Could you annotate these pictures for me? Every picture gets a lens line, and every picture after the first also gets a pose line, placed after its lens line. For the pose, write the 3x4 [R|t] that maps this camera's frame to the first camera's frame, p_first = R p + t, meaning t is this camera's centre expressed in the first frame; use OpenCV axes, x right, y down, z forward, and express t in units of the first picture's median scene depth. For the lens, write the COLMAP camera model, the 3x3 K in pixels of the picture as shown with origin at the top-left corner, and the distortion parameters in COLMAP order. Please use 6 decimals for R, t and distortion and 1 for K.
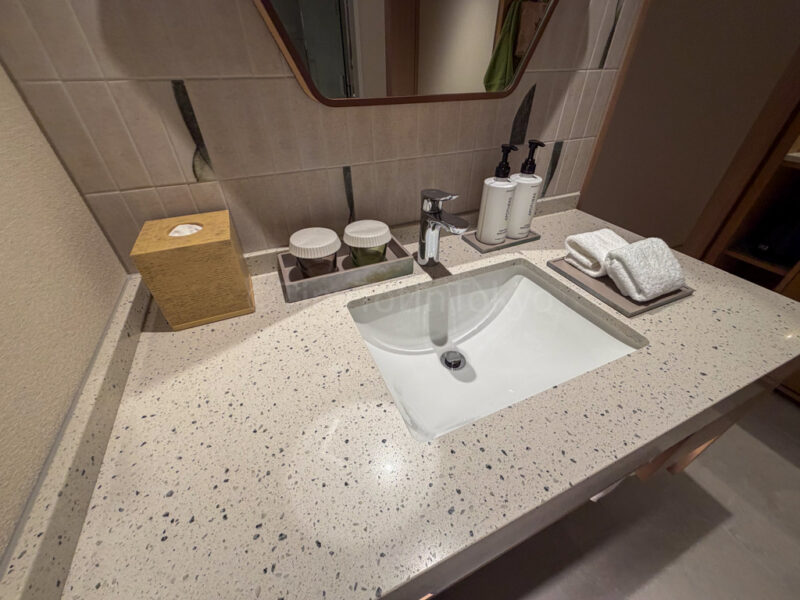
lens RADIAL K [[317.5, 0, 401.1], [0, 317.5, 301.1], [0, 0, 1]] dist [0.003039, -0.000094]
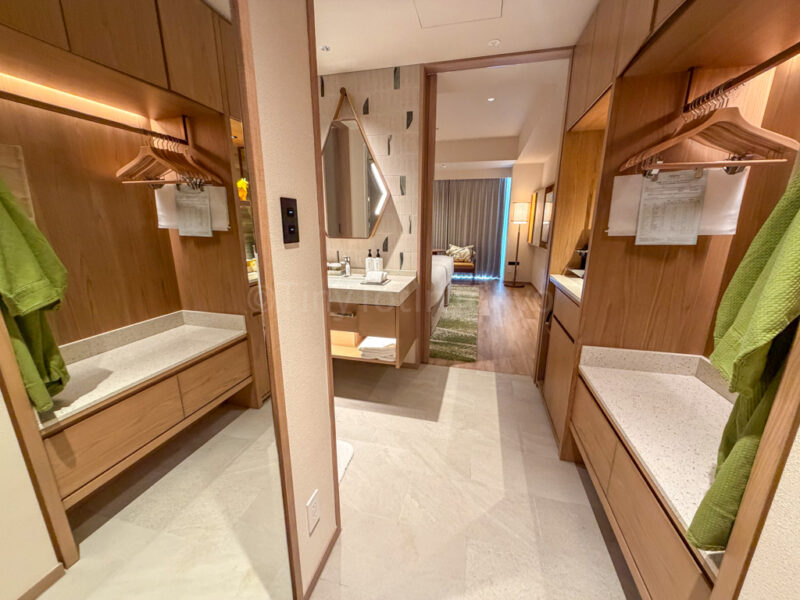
lens RADIAL K [[317.5, 0, 398.9], [0, 317.5, 303.0], [0, 0, 1]] dist [0.003039, -0.000094]
pose [[0.784854, 0.145323, -0.602400, 2.716641], [-0.369194, 0.890408, -0.266213, 0.880183], [0.497695, 0.431341, 0.752492, -1.305200]]
